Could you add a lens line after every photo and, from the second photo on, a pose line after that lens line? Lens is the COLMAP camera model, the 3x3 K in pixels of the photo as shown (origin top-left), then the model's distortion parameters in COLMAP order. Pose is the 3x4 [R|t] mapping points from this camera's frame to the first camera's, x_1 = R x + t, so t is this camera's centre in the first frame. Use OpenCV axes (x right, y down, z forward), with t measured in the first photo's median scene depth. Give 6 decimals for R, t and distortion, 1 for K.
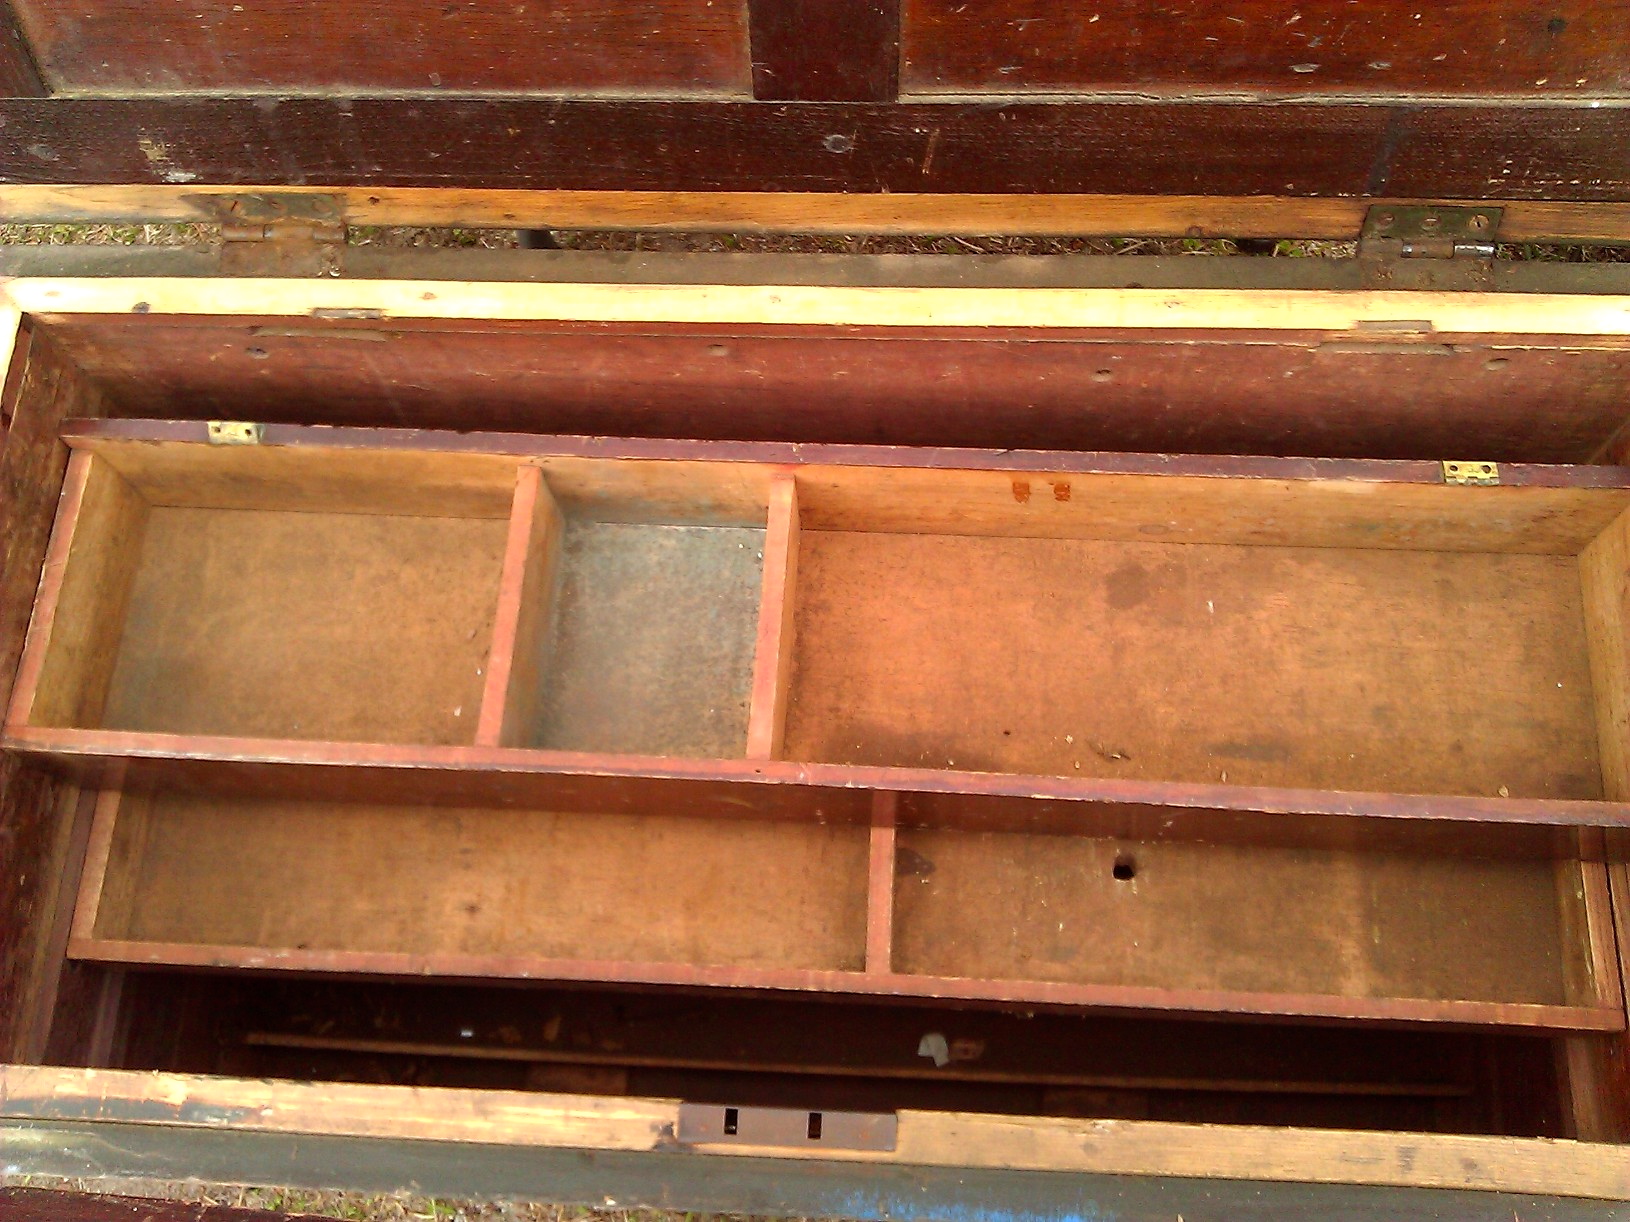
lens RADIAL K [[1618.2, 0, 815.0], [0, 1618.2, 611.0], [0, 0, 1]] dist [0.143686, -0.419991]
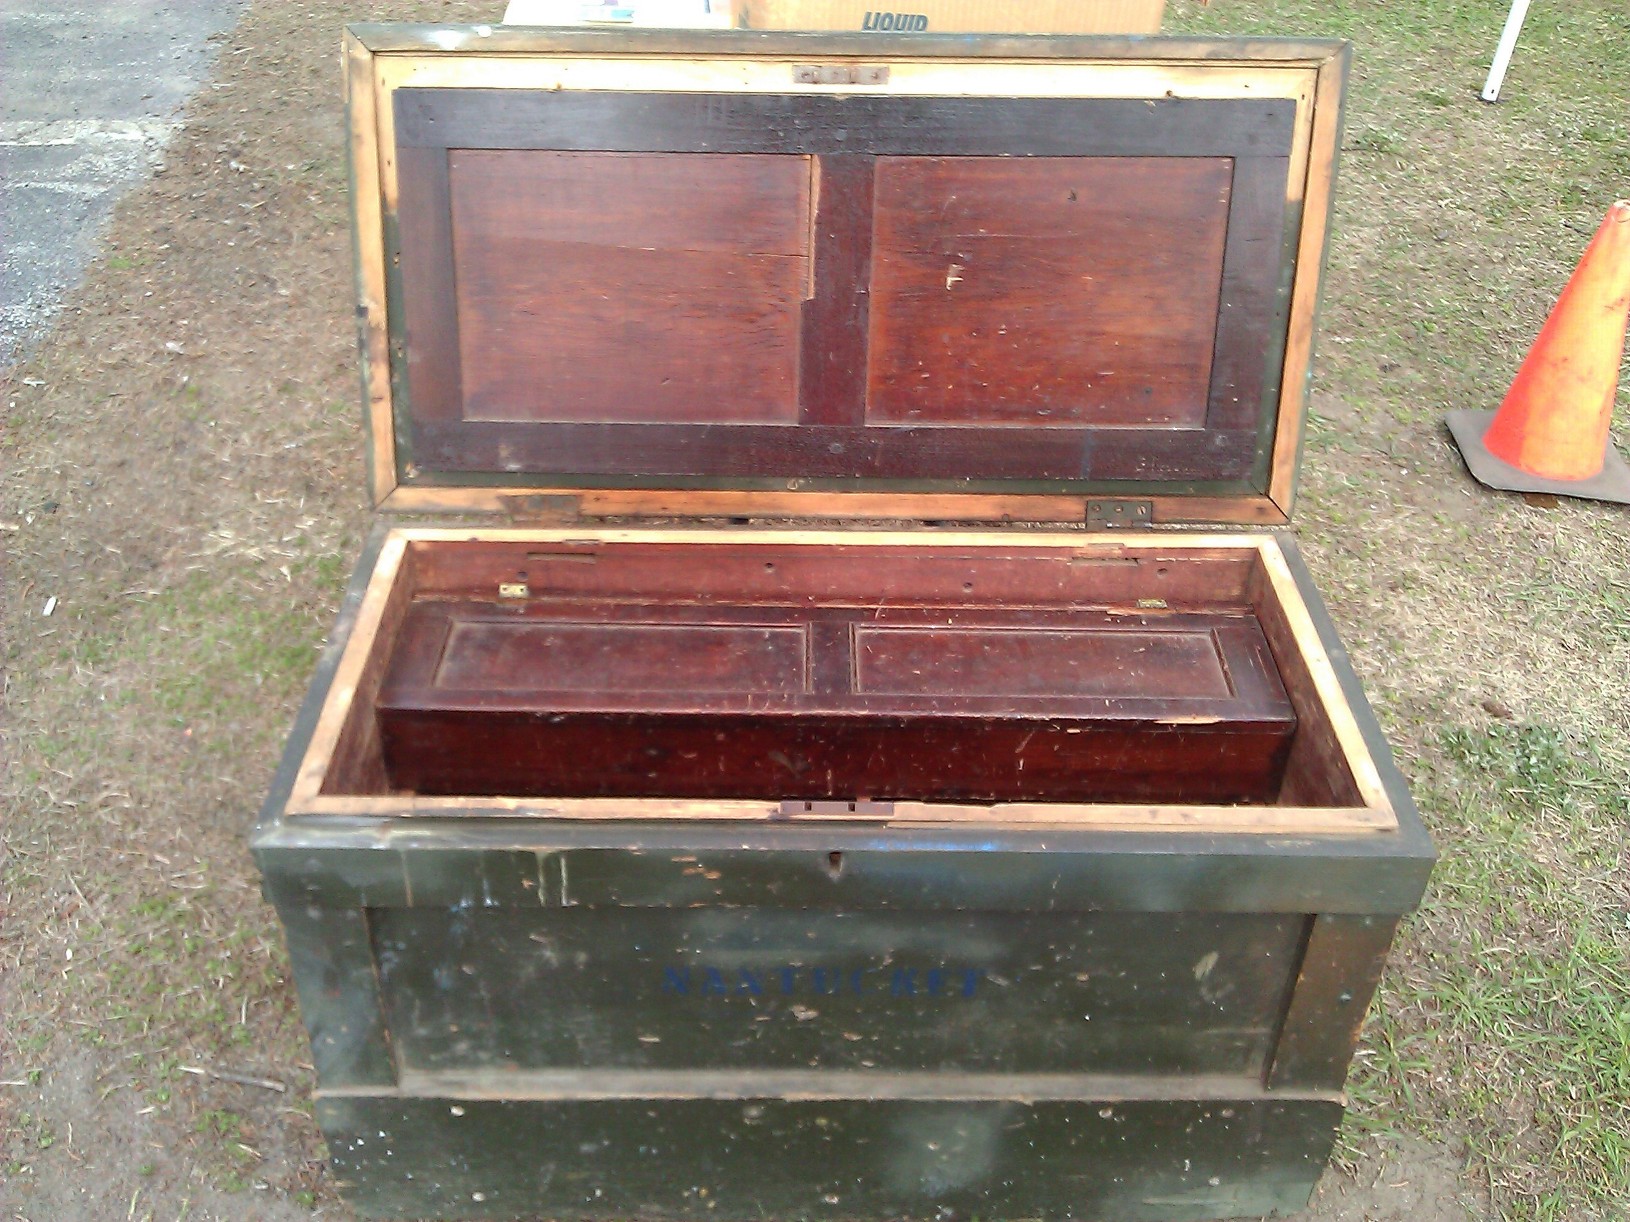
lens RADIAL K [[1618.2, 0, 815.0], [0, 1618.2, 611.0], [0, 0, 1]] dist [0.143686, -0.419991]
pose [[0.996065, 0.019301, 0.086499, -0.196739], [0.031755, 0.833476, -0.551642, 1.082646], [-0.082742, 0.552219, 0.829583, -0.656810]]
